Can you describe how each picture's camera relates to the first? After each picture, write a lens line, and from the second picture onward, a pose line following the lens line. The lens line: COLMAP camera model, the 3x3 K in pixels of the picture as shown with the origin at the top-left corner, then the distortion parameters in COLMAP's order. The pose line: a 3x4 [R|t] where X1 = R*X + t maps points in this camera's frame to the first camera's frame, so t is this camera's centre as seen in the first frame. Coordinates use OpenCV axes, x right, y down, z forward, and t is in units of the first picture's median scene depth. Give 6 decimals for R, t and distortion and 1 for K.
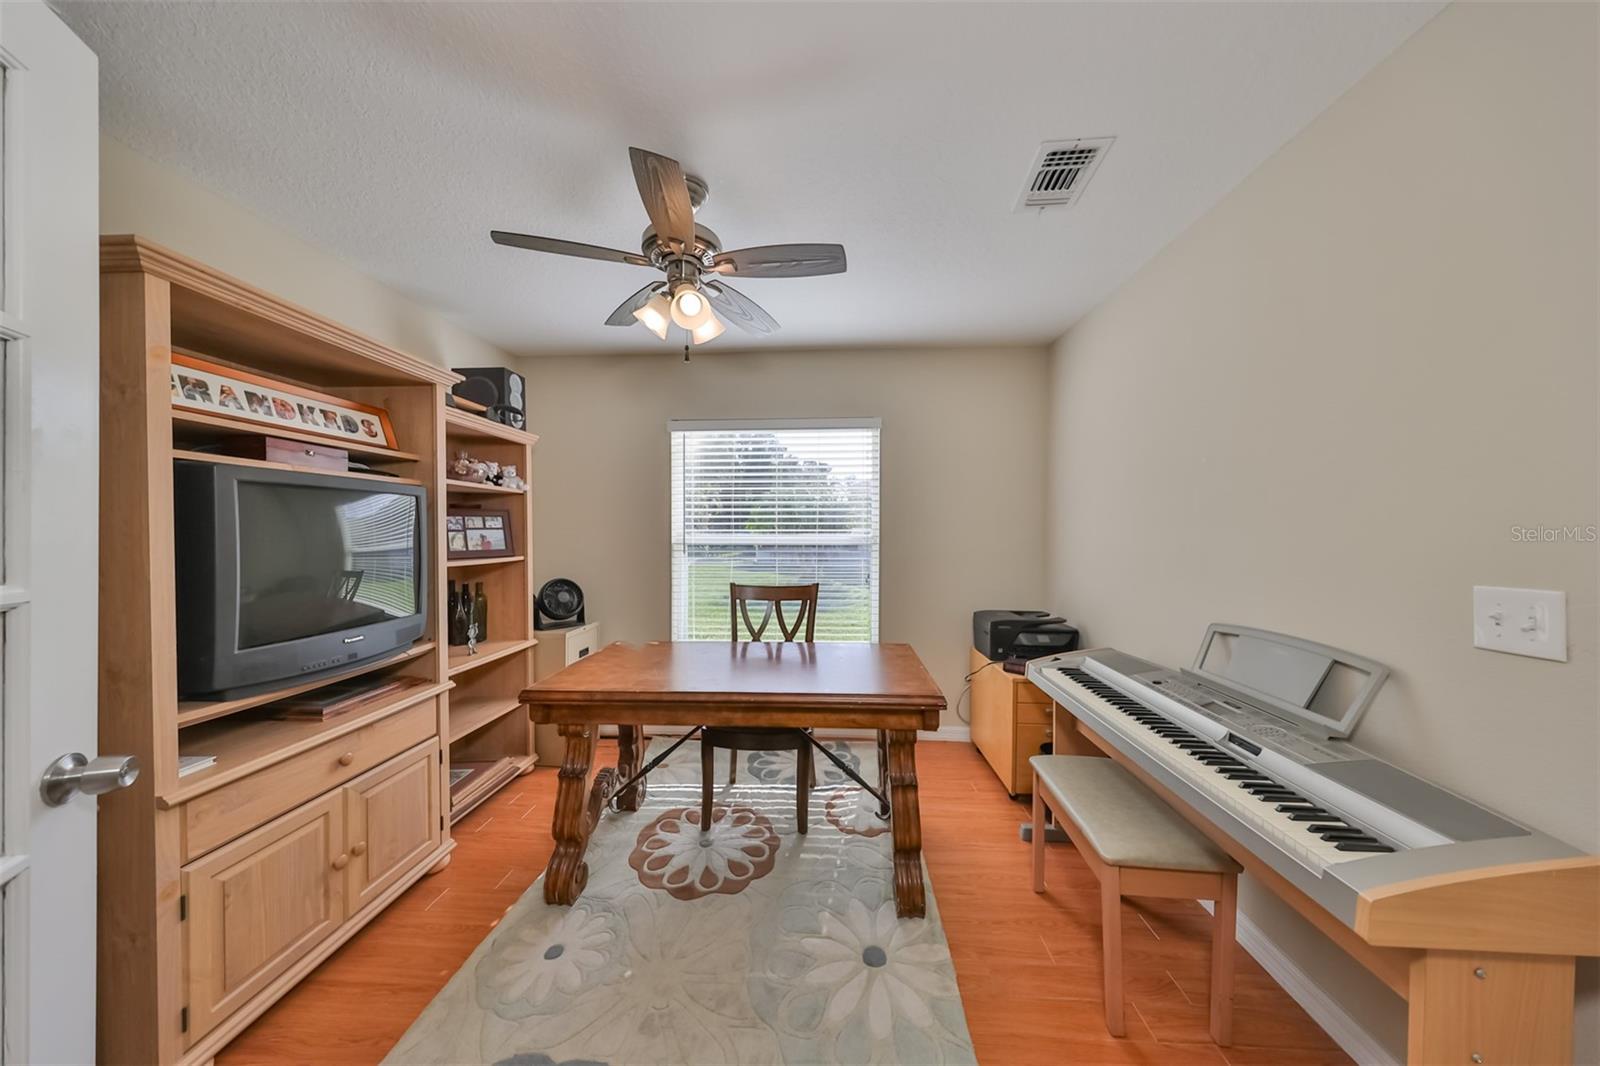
lens RADIAL K [[499.8, 0, 782.1], [0, 499.8, 528.4], [0, 0, 1]] dist [0.000697, -0.000003]
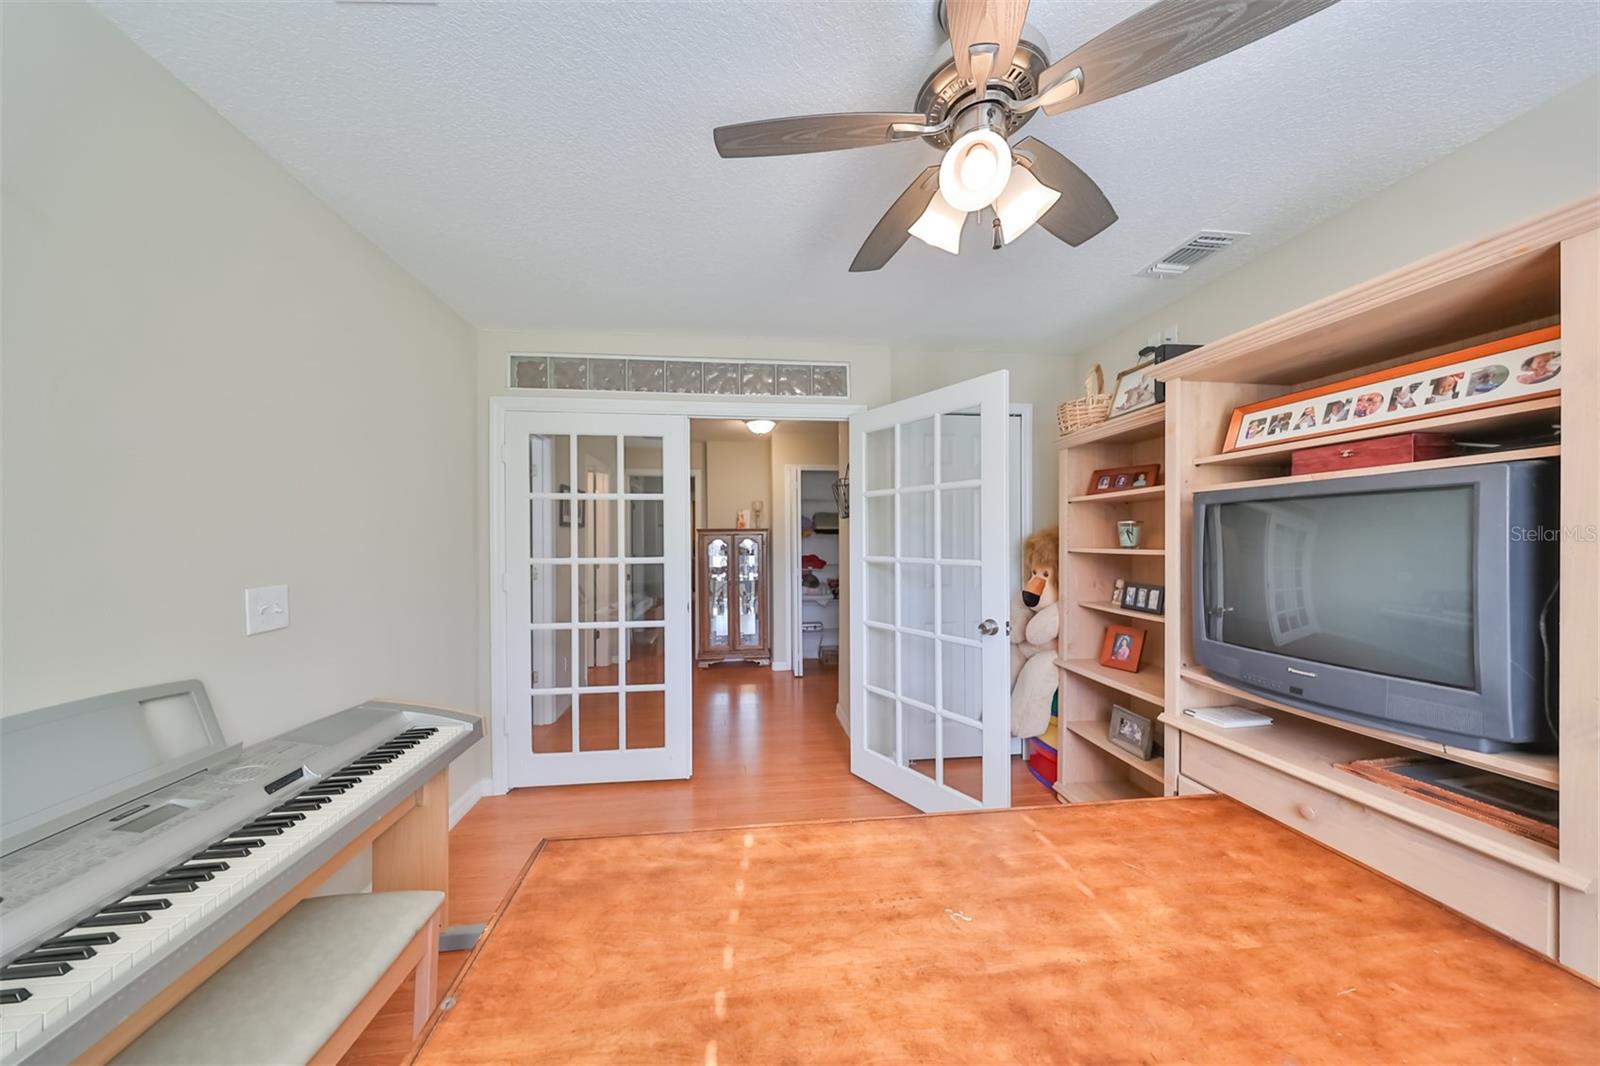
lens RADIAL K [[499.8, 0, 782.1], [0, 499.8, 528.4], [0, 0, 1]] dist [0.000697, -0.000003]
pose [[-0.978685, -0.004911, -0.205307, 0.192623], [0.000599, 0.999642, -0.026767, -0.000532], [0.205364, -0.026320, -0.978332, 1.752227]]
